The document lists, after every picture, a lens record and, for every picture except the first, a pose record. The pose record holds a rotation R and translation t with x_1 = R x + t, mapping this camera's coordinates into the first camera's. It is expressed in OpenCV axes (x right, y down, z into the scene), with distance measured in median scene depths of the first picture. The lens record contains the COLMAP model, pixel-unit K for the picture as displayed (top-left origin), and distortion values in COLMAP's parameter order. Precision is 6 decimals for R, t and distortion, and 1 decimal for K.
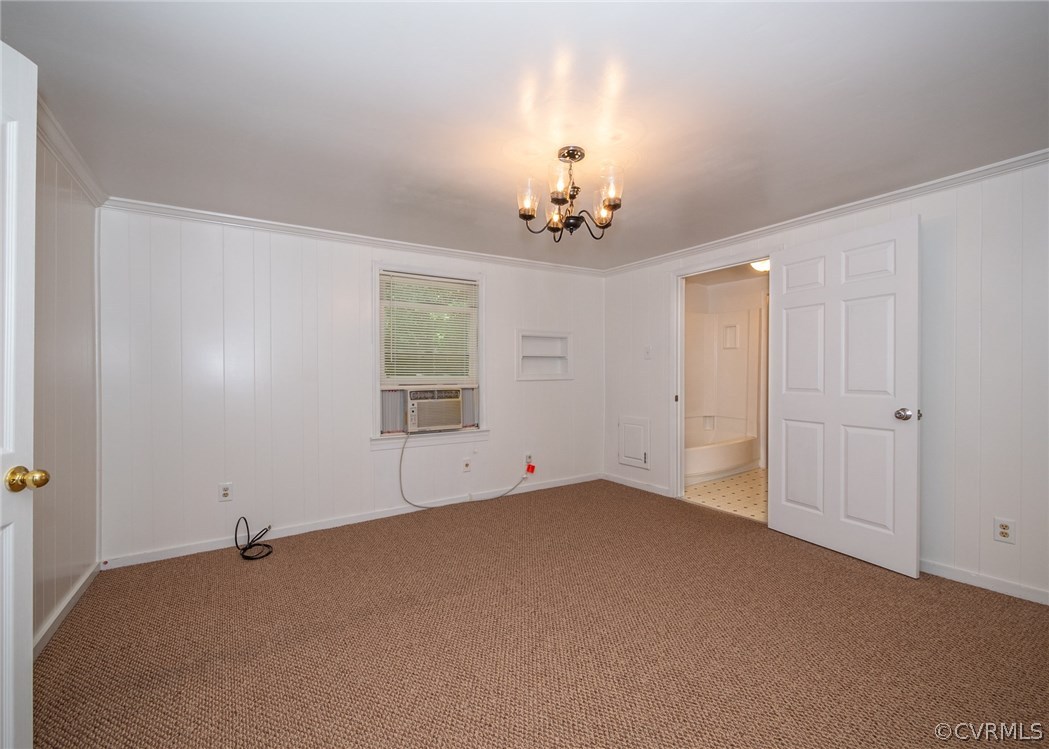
lens RADIAL K [[445.9, 0, 526.1], [0, 445.9, 376.6], [0, 0, 1]] dist [-0.001417, 0.000225]
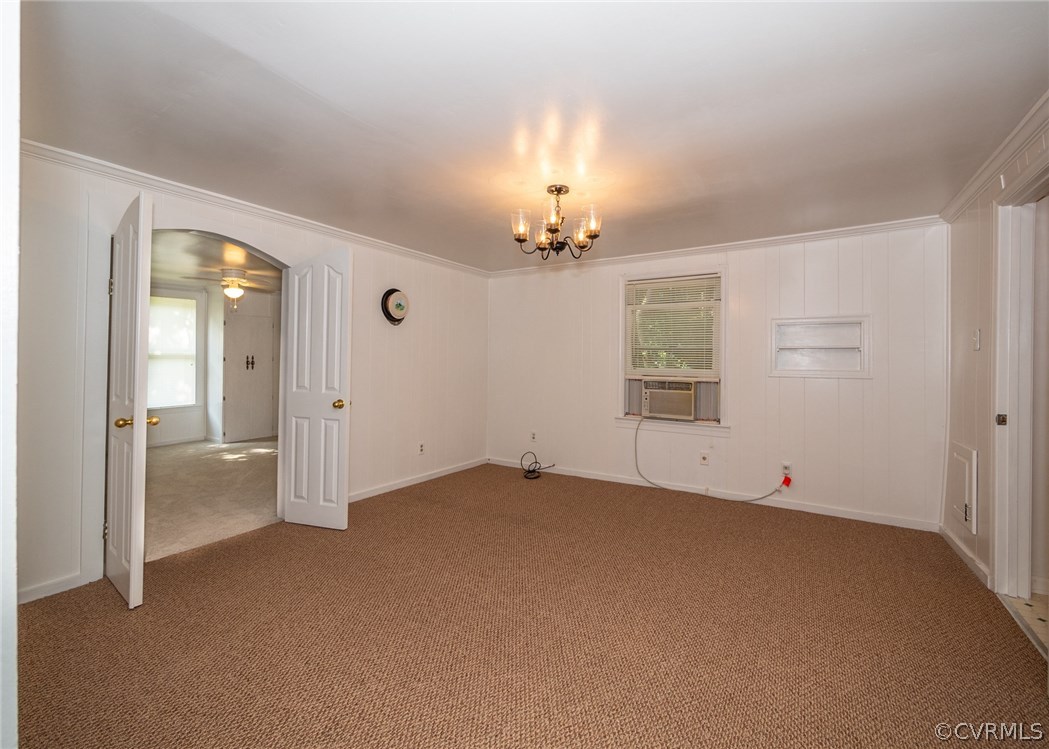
lens RADIAL K [[453.4, 0, 533.3], [0, 453.4, 355.3], [0, 0, 1]] dist [-0.001934, 0.000201]
pose [[0.440819, 0.004616, -0.897584, 0.661952], [-0.016451, 0.999860, -0.002937, -0.025868], [0.897445, 0.016061, 0.440833, 0.215315]]
